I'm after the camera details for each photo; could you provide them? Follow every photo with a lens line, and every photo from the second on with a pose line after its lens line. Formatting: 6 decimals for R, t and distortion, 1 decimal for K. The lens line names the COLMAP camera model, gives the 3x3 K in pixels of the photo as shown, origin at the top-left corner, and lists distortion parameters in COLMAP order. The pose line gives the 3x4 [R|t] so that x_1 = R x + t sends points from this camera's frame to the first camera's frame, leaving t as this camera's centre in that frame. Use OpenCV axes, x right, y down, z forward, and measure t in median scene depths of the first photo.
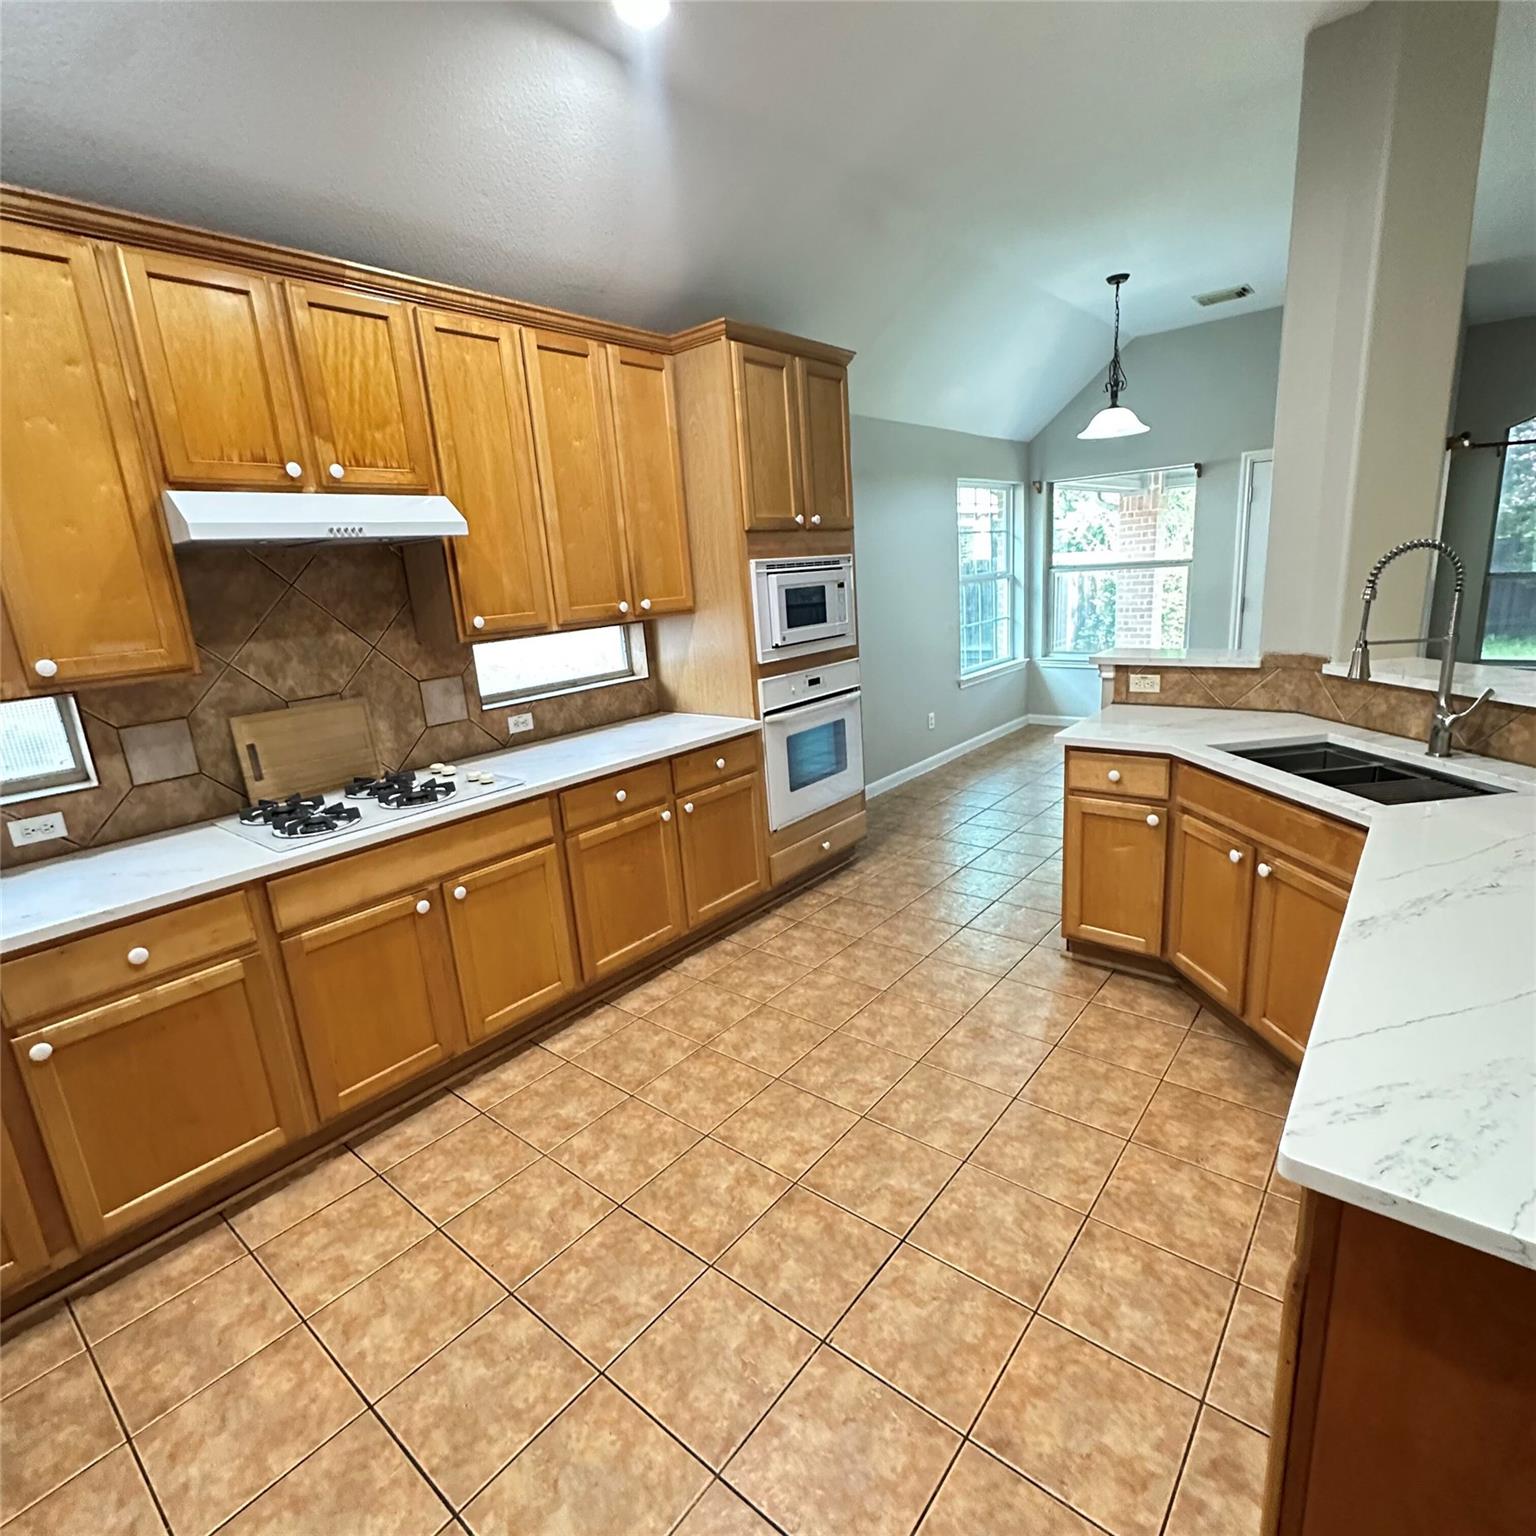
lens RADIAL K [[823.2, 0, 776.1], [0, 823.2, 766.8], [0, 0, 1]] dist [0.002586, -0.001210]
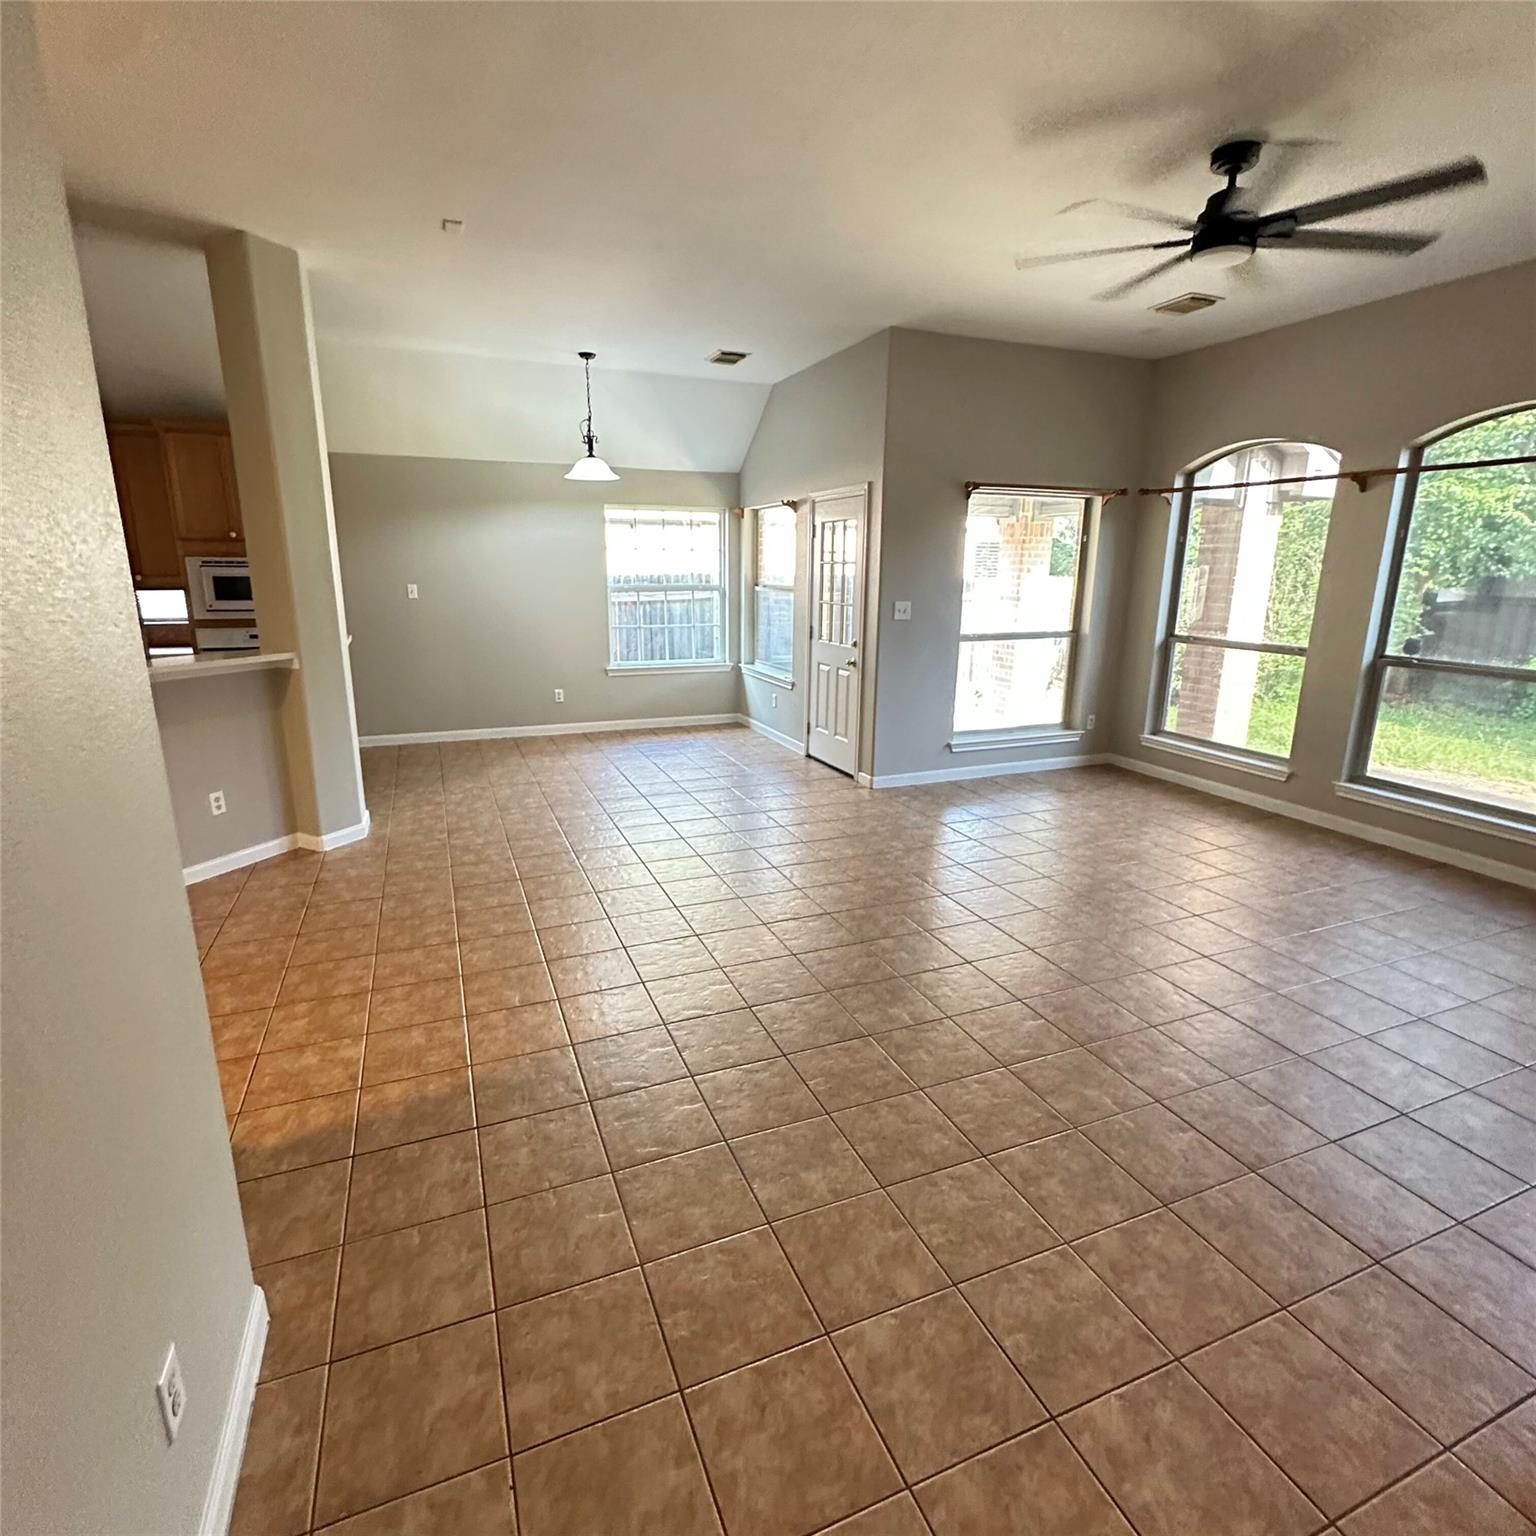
lens RADIAL K [[823.2, 0, 768.1], [0, 823.2, 774.4], [0, 0, 1]] dist [0.002586, -0.001210]
pose [[0.875748, 0.187076, -0.445048, 2.366454], [-0.177706, 0.982057, 0.063124, -0.165378], [0.448871, 0.023807, 0.893279, 0.032118]]
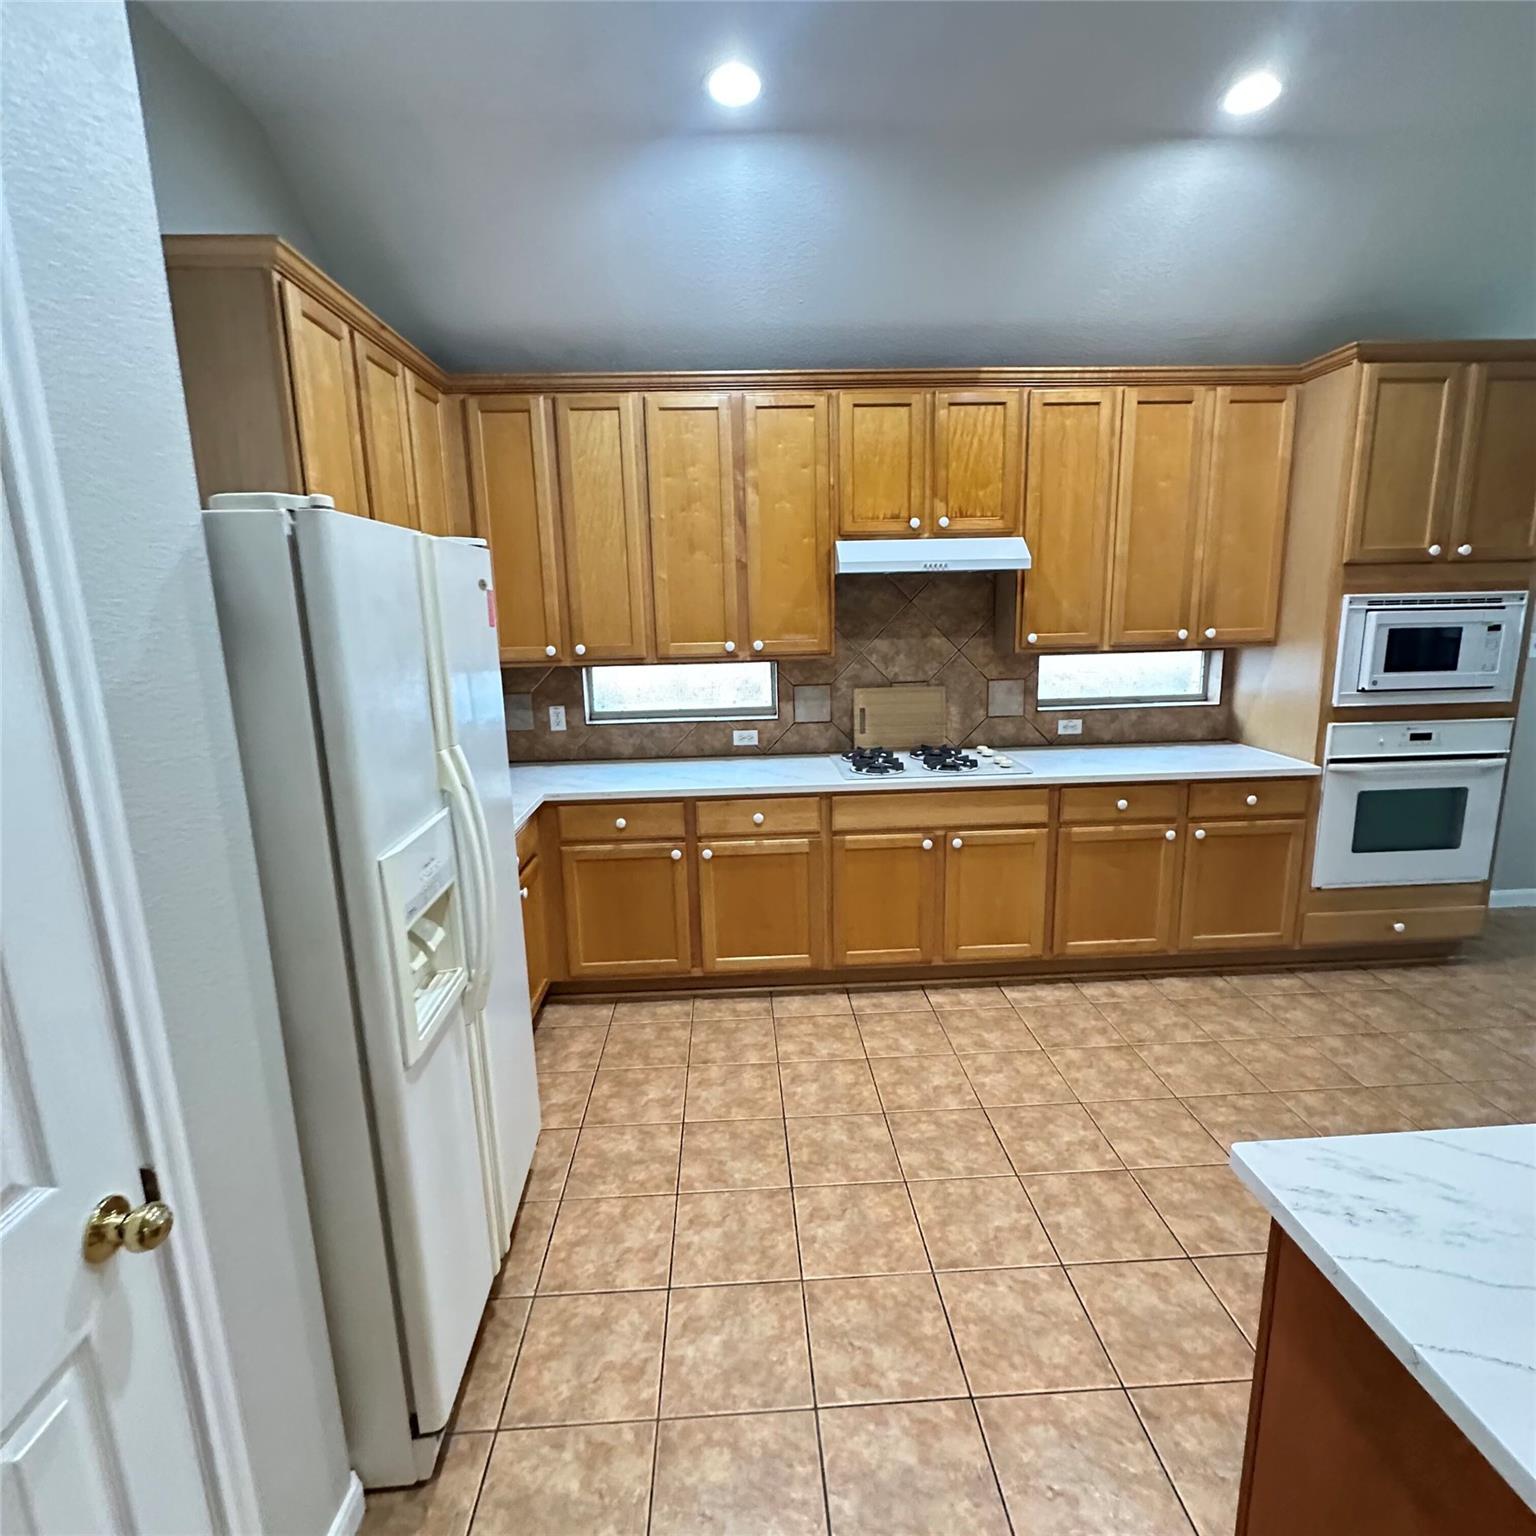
lens RADIAL K [[823.2, 0, 769.3], [0, 823.2, 767.4], [0, 0, 1]] dist [0.002586, -0.001210]
pose [[0.672117, 0.196568, -0.713876, 0.295716], [-0.198160, 0.976702, 0.082370, -0.011407], [0.713436, 0.086100, 0.695411, -0.117365]]
